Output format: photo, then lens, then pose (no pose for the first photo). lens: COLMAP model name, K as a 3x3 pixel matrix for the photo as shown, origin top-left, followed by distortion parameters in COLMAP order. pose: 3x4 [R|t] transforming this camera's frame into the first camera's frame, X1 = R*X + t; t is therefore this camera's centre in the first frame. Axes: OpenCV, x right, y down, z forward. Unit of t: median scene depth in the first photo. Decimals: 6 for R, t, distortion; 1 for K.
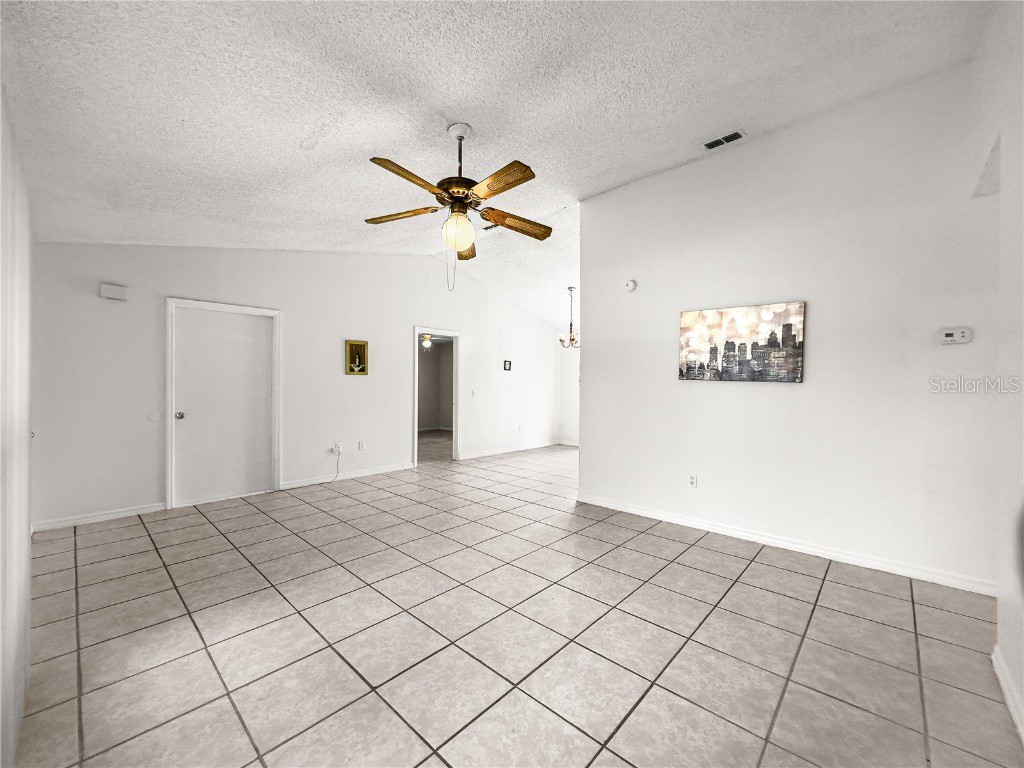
lens RADIAL K [[409.1, 0, 510.4], [0, 409.1, 388.4], [0, 0, 1]] dist [-0.004132, 0.000373]
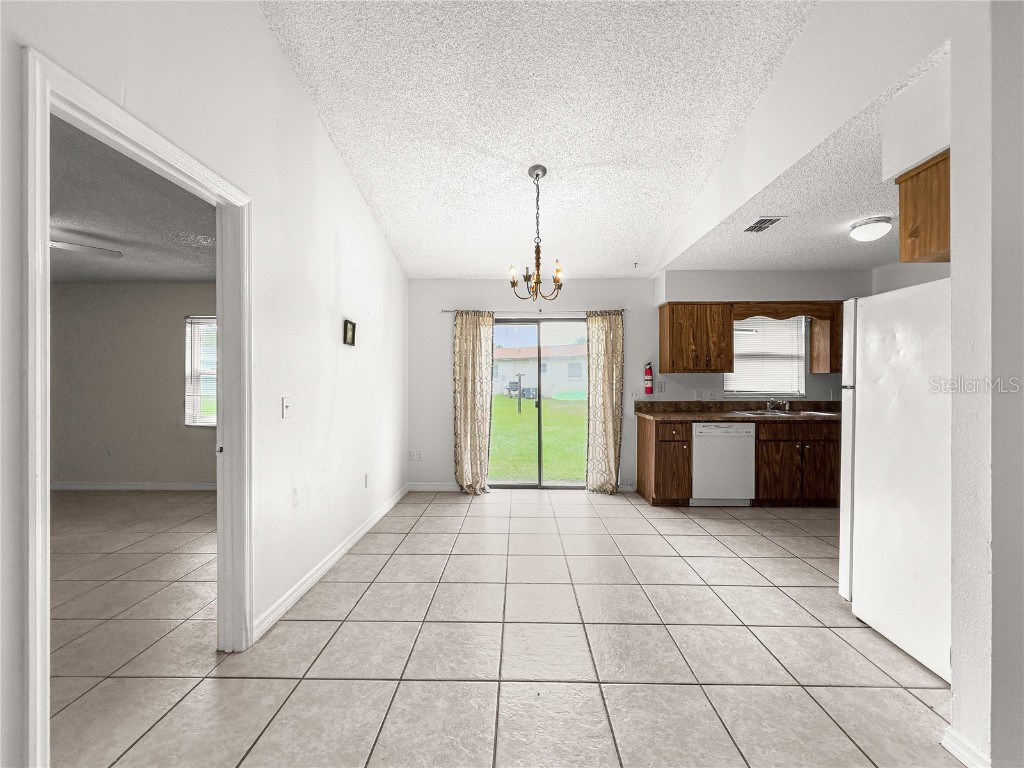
lens RADIAL K [[409.1, 0, 510.0], [0, 409.1, 380.6], [0, 0, 1]] dist [-0.004132, 0.000373]
pose [[0.751845, -0.006044, 0.659313, -0.170049], [0.001331, 0.999970, 0.007649, -0.012971], [-0.659339, -0.004873, 0.751830, 0.655226]]
